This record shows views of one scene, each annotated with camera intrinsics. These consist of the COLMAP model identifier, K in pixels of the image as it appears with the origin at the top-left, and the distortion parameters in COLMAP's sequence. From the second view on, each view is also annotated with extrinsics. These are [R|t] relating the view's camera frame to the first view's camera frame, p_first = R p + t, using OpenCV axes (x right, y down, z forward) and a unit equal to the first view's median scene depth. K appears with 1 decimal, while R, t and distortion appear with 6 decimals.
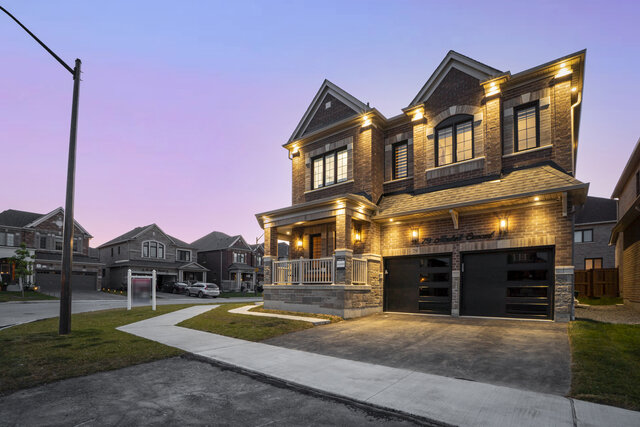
lens RADIAL K [[285.3, 0, 319.9], [0, 285.3, 258.5], [0, 0, 1]] dist [-0.045503, 0.012039]
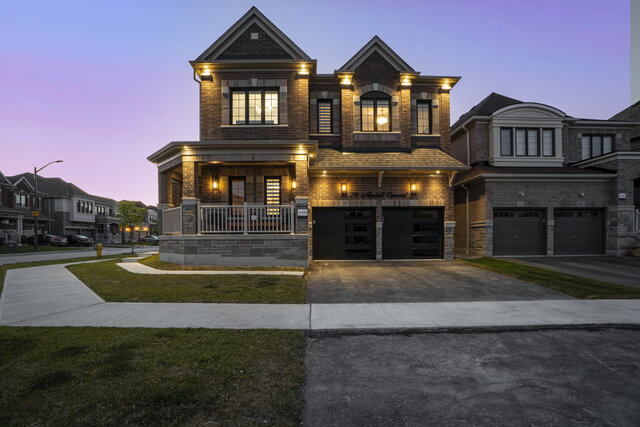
lens RADIAL K [[282.3, 0, 320.0], [0, 282.3, 213.5], [0, 0, 1]] dist [-0.062895, 0.019466]
pose [[0.792612, 0.041934, 0.608283, -0.423026], [-0.054006, 0.998539, 0.001533, 0.016829], [-0.607330, -0.034065, 0.793719, 0.200794]]
